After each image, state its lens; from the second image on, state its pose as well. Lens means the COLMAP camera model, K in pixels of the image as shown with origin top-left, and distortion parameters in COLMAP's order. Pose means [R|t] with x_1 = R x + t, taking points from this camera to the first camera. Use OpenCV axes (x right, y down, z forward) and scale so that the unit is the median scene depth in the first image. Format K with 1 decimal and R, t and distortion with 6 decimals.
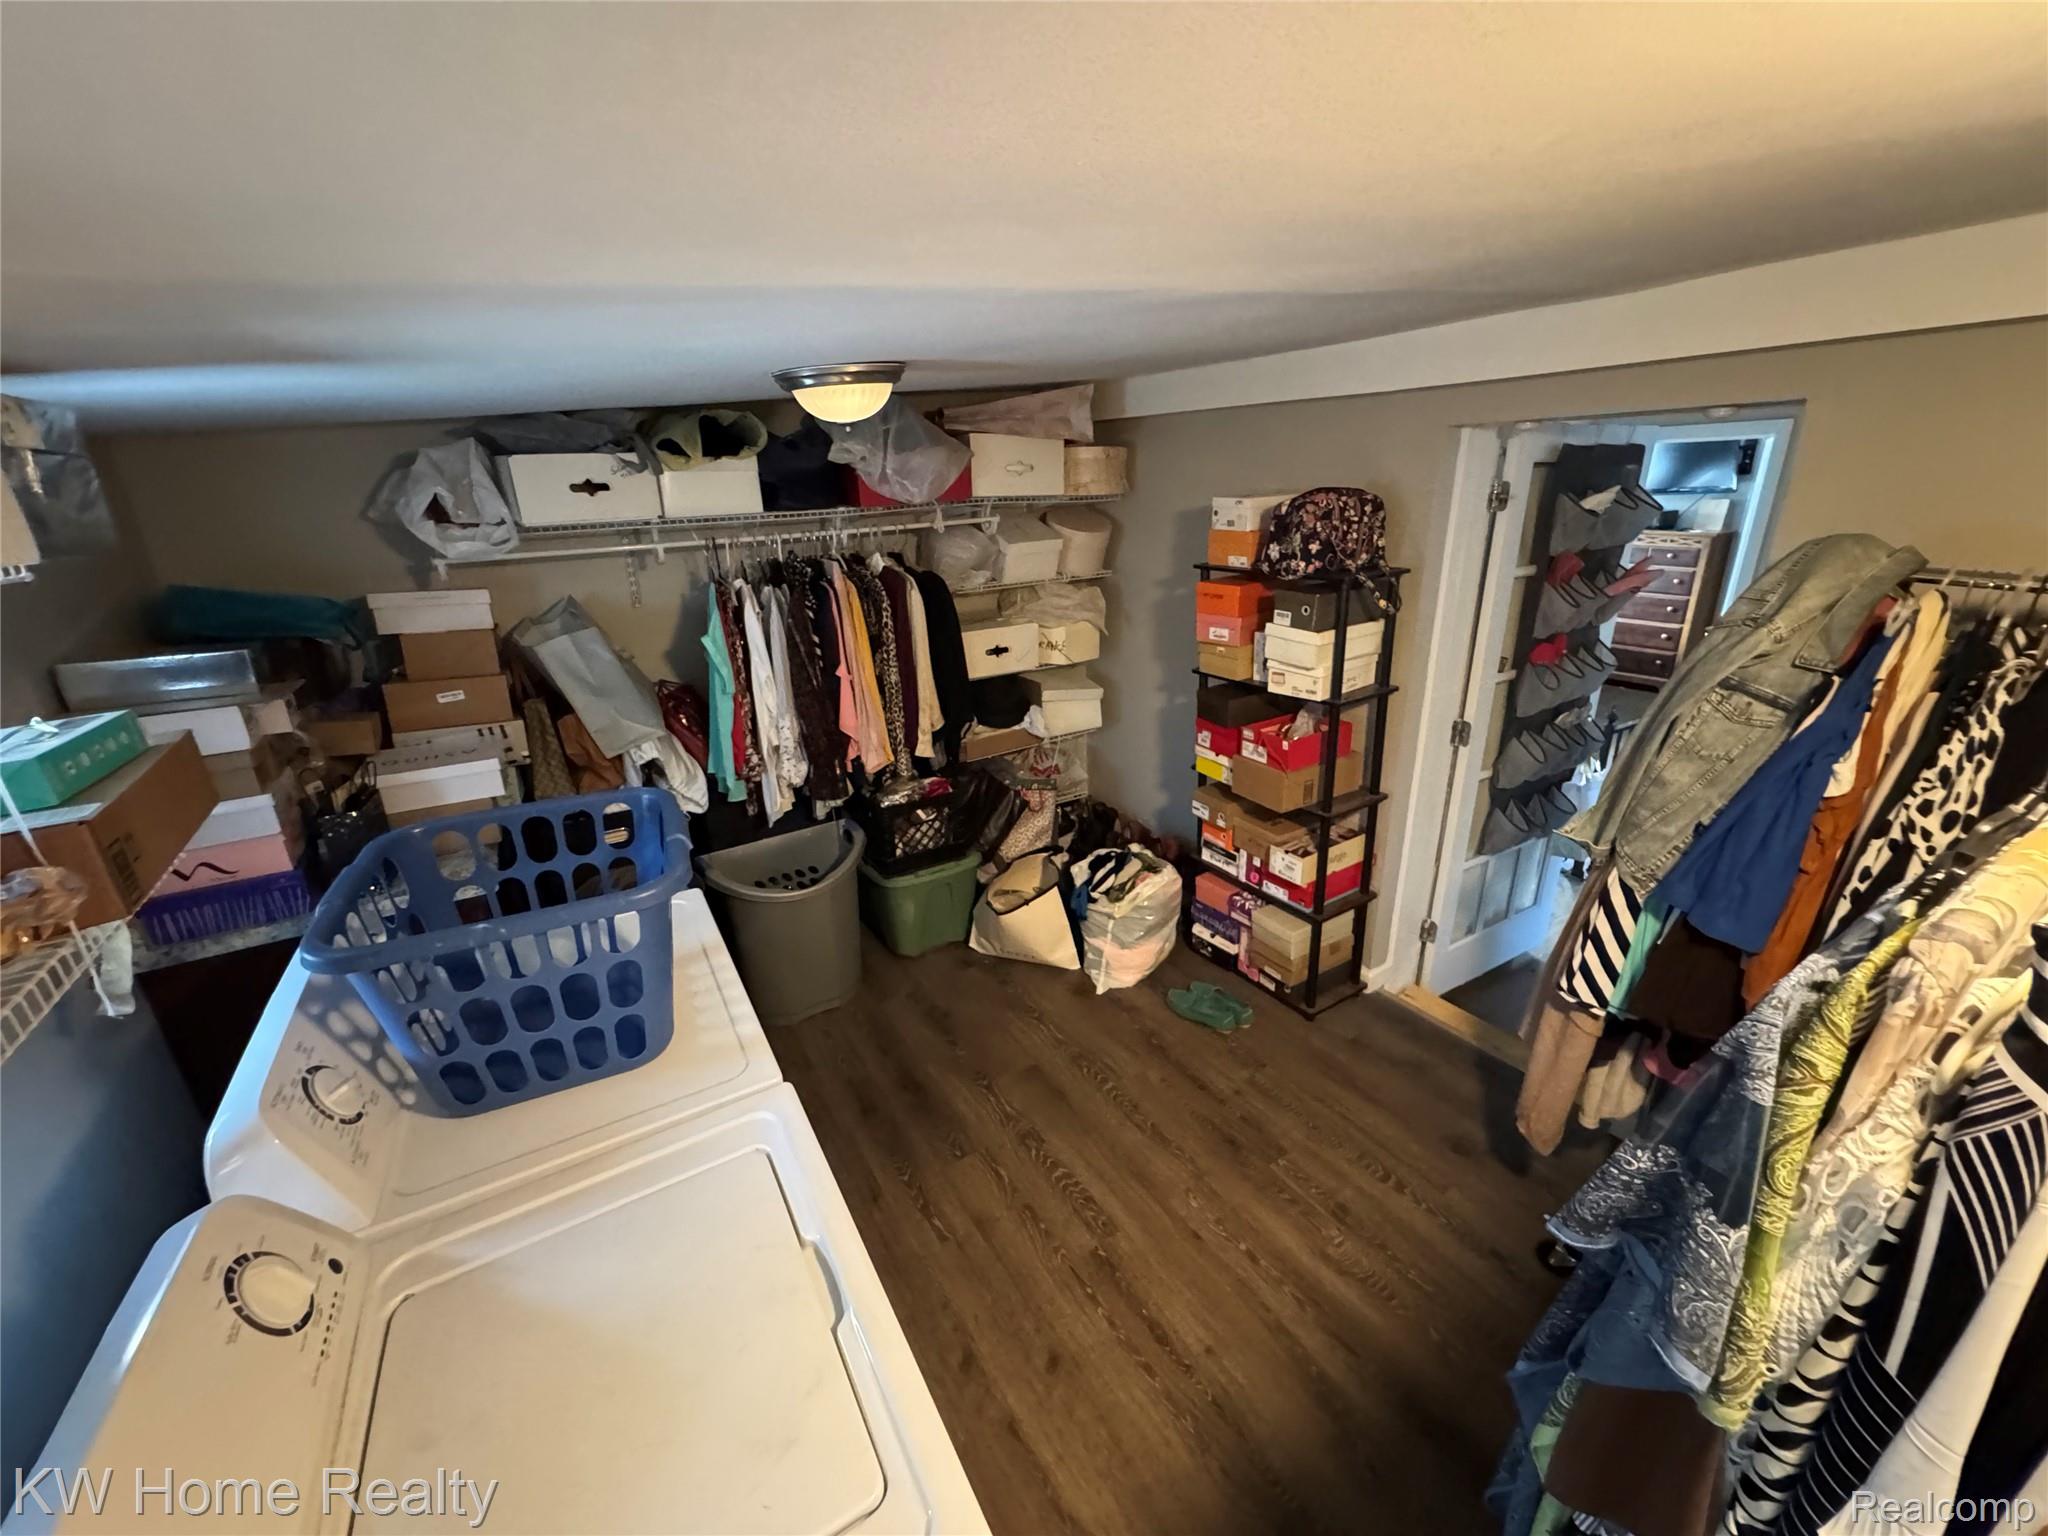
lens RADIAL K [[823.6, 0, 1023.8], [0, 823.6, 768.8], [0, 0, 1]] dist [-0.003108, 0.000464]
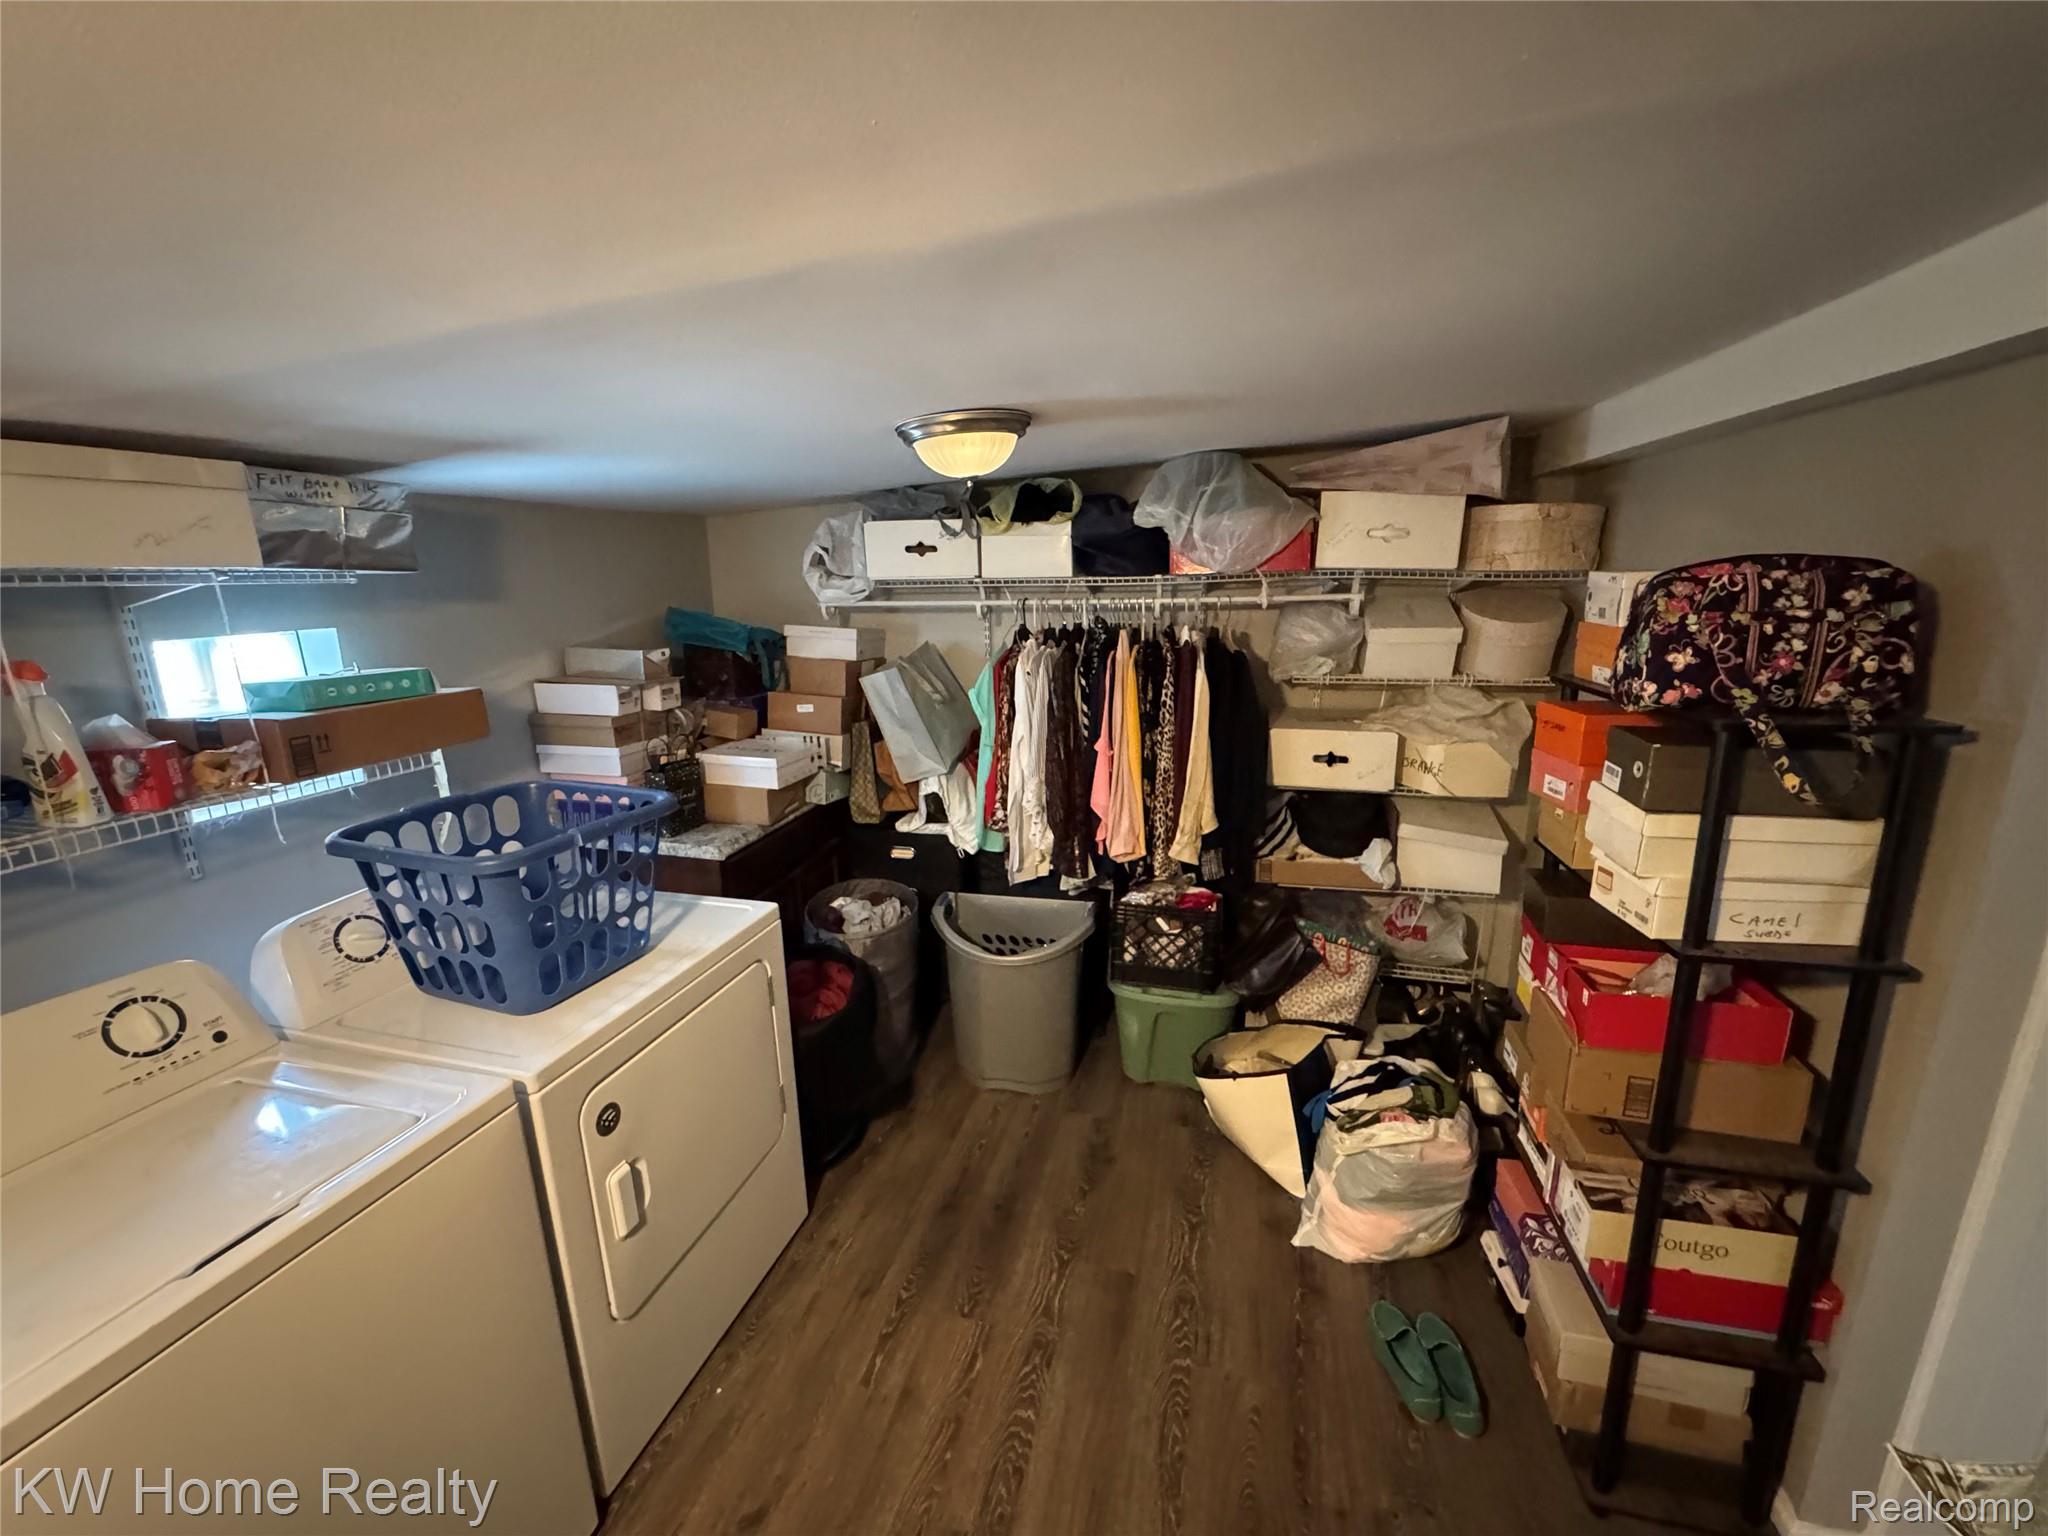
lens RADIAL K [[823.6, 0, 1023.7], [0, 823.6, 767.8], [0, 0, 1]] dist [-0.003108, 0.000464]
pose [[0.698659, 0.186943, -0.690599, 0.364473], [-0.251300, 0.967878, 0.007769, -0.078785], [0.669868, 0.168119, 0.723196, 0.272027]]
